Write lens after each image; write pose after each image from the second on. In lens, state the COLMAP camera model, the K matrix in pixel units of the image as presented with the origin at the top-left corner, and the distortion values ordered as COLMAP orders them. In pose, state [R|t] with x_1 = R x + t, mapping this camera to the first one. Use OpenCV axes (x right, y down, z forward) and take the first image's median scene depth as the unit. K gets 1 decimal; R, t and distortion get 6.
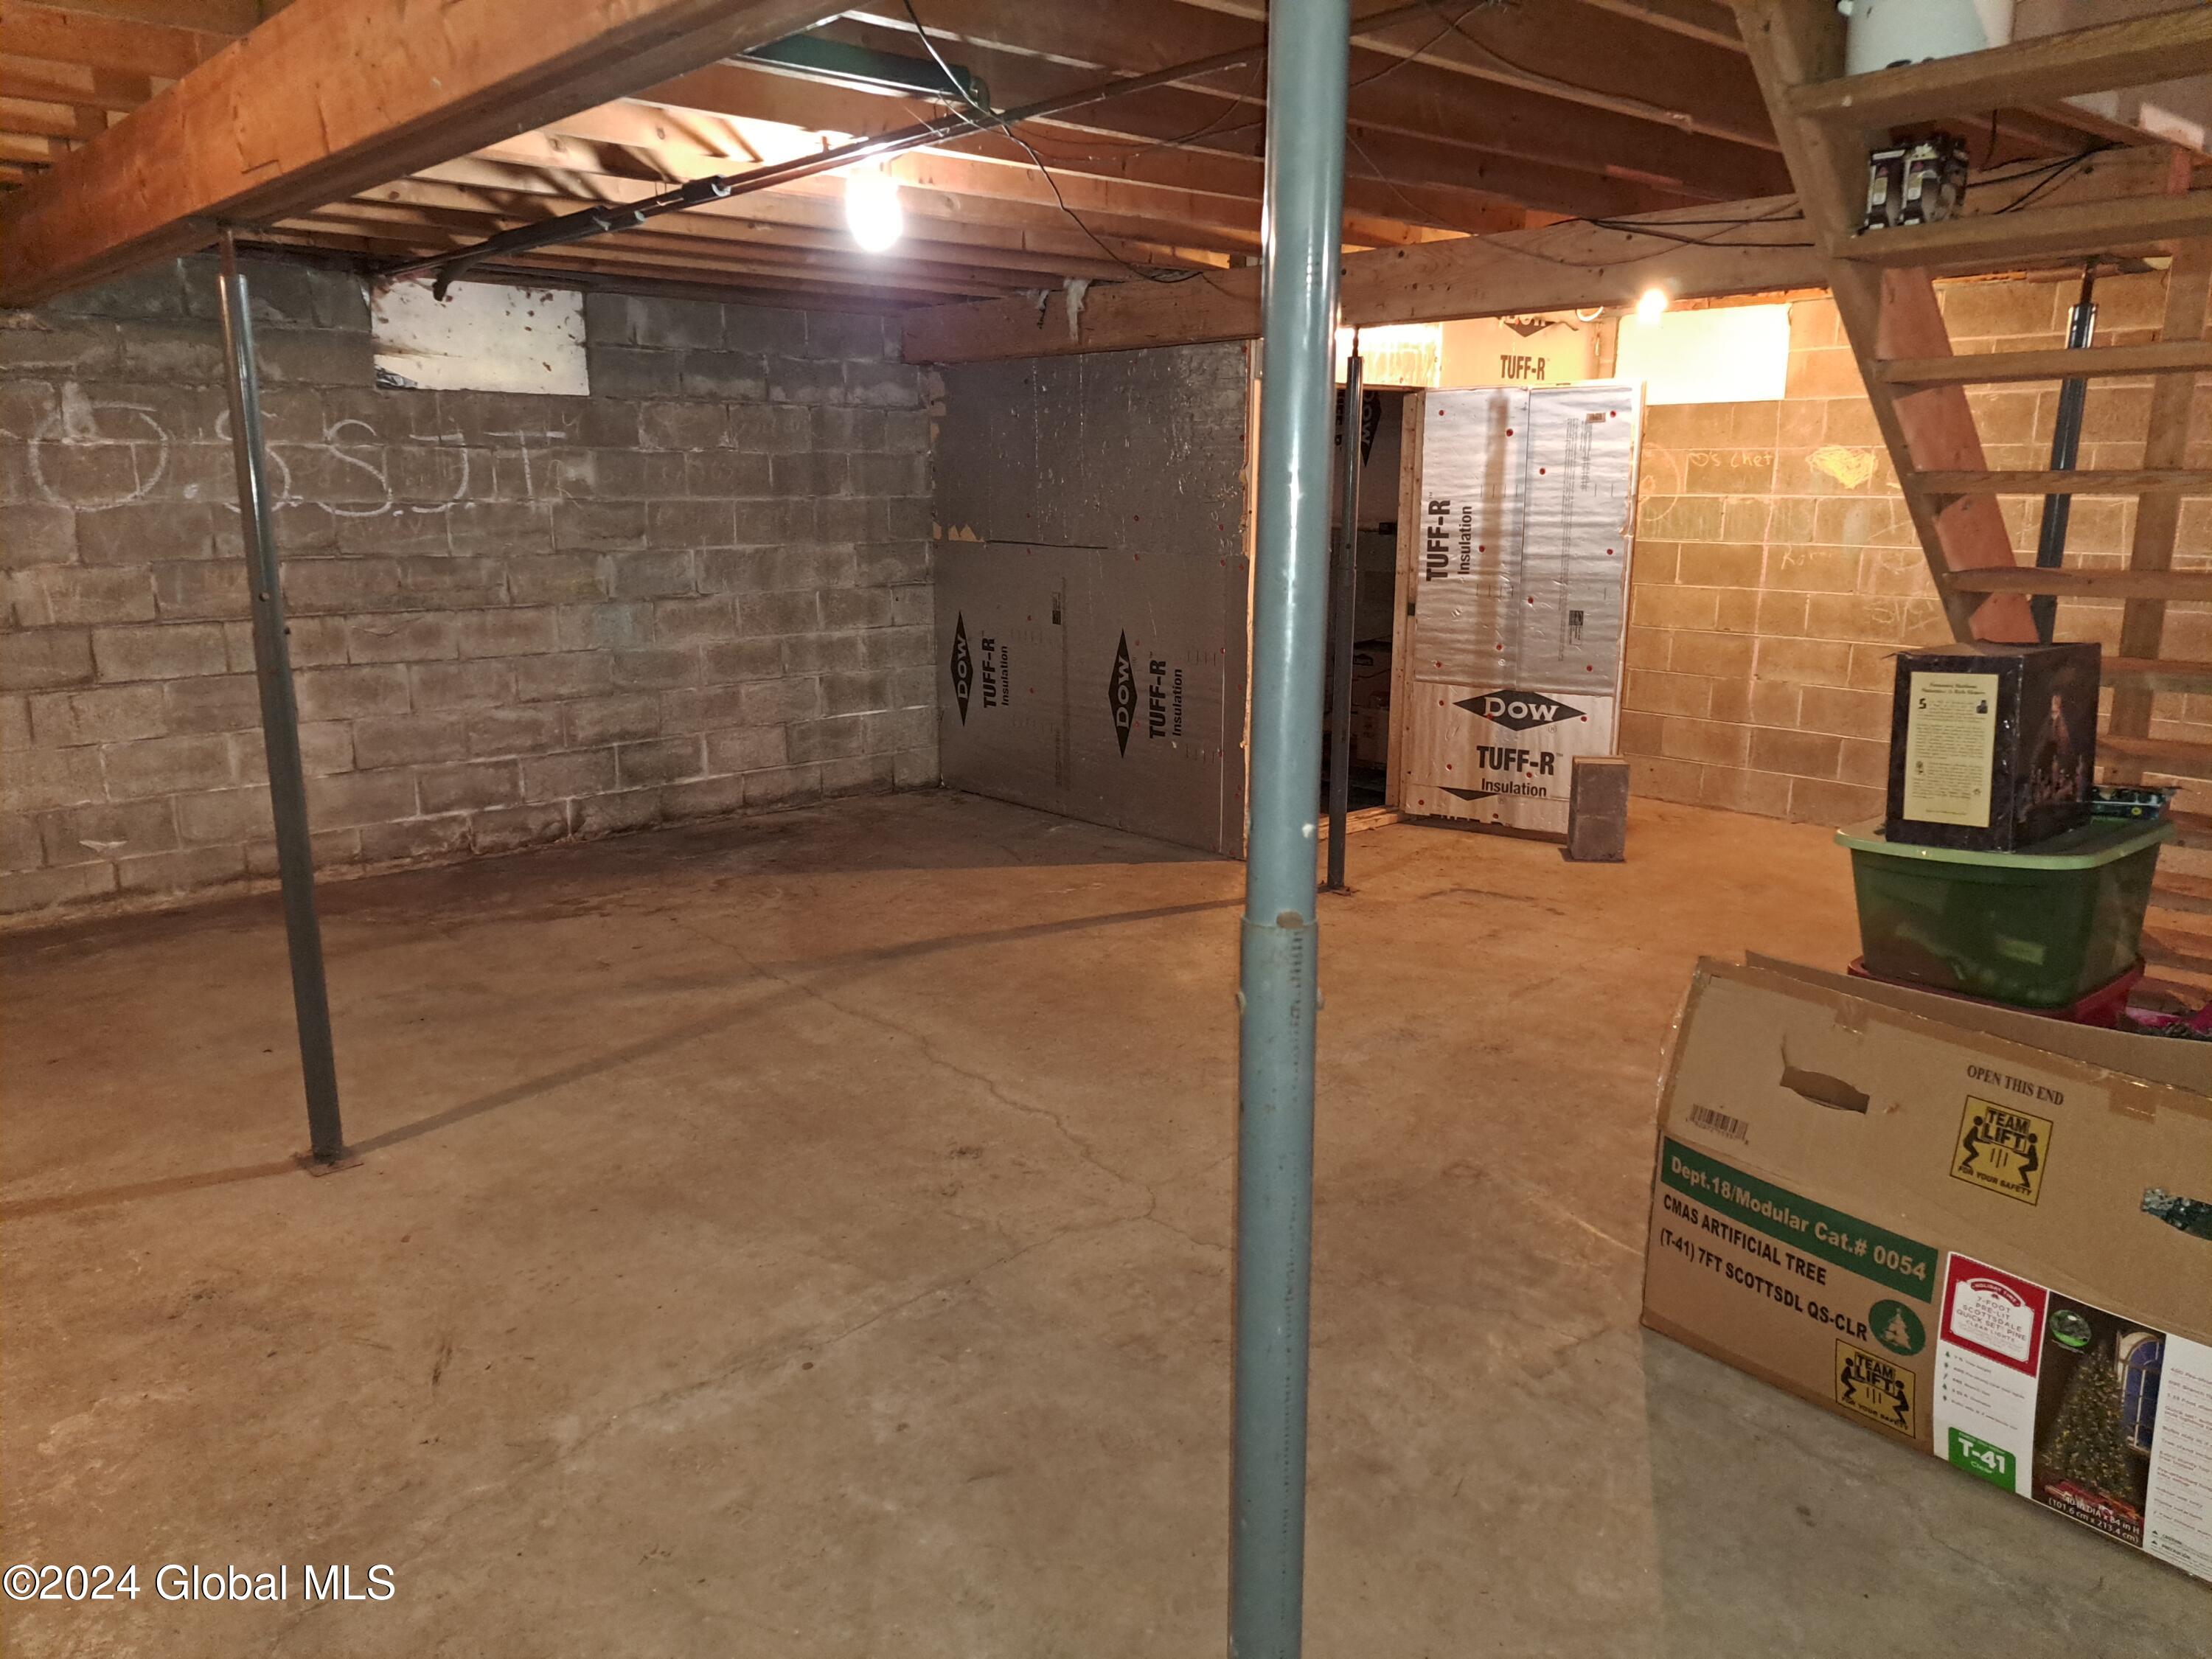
lens RADIAL K [[1582.0, 0, 1106.7], [0, 1582.0, 824.2], [0, 0, 1]] dist [0.048925, -0.036246]
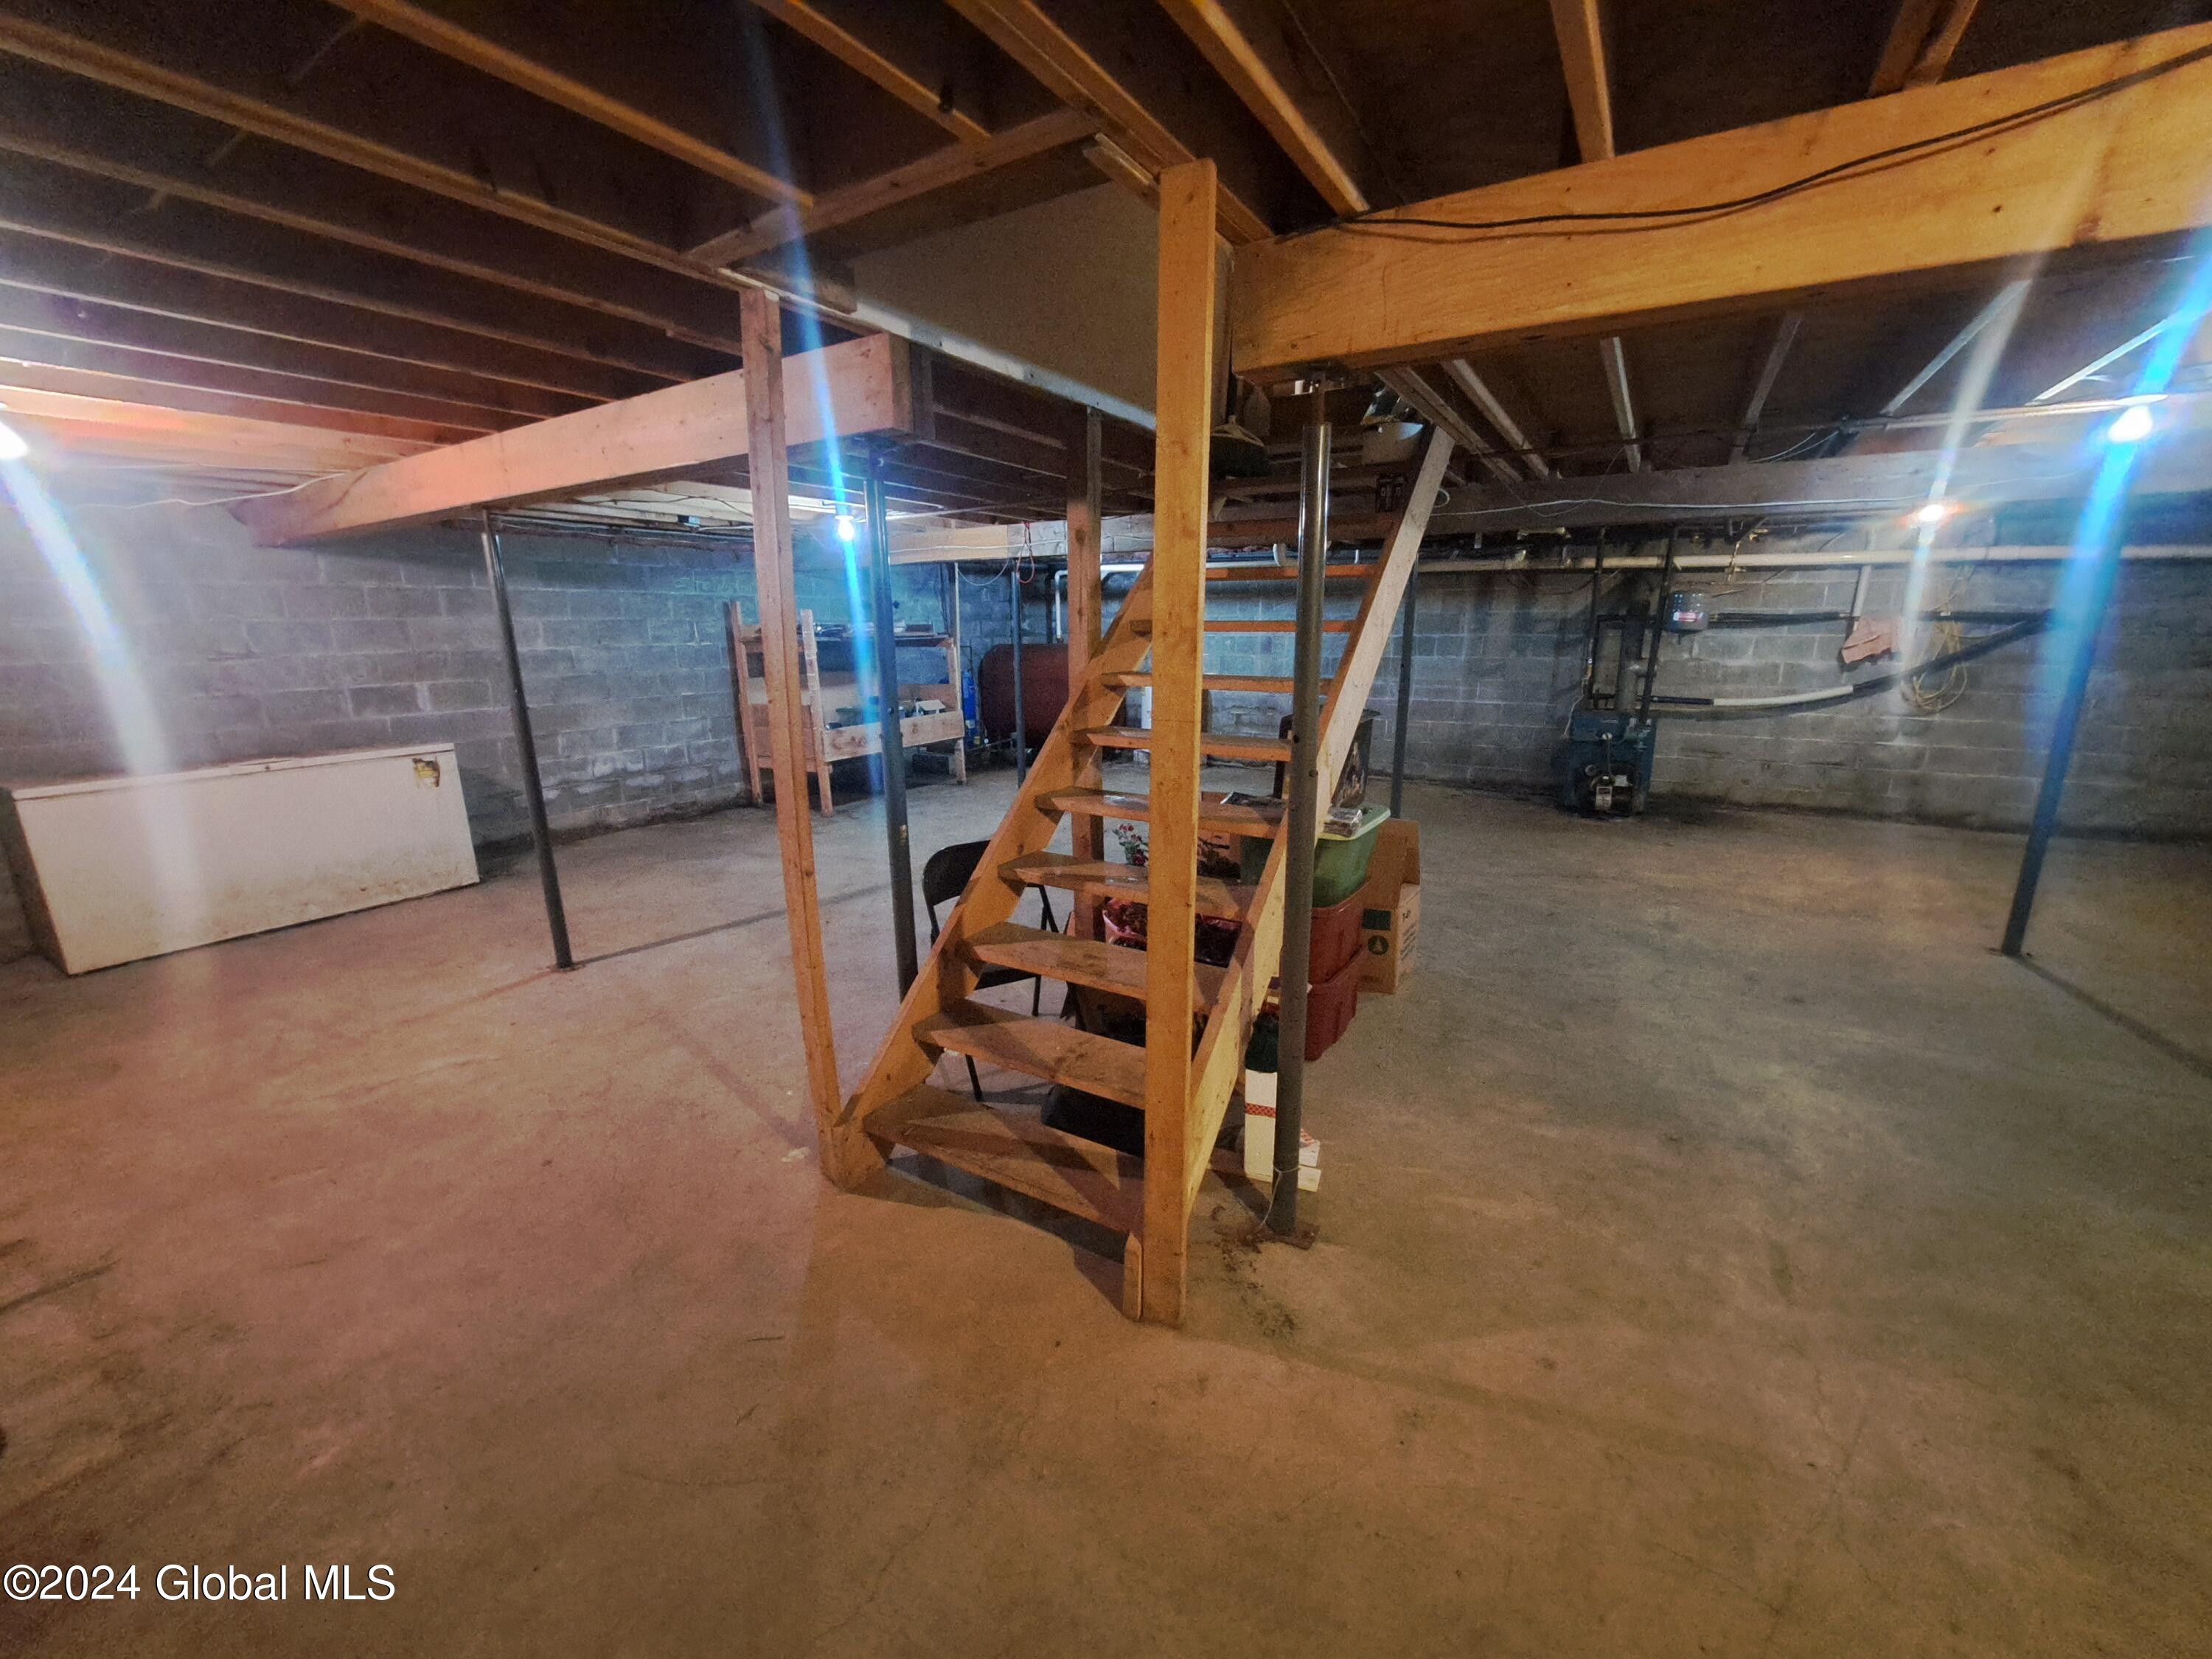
lens RADIAL K [[884.0, 0, 1111.1], [0, 884.0, 847.8], [0, 0, 1]] dist [-0.017610, 0.002015]
pose [[-0.958364, 0.081571, -0.273650, 0.524739], [-0.050764, 0.894395, 0.444389, -0.200805], [0.281000, 0.439778, -0.853015, 0.893868]]
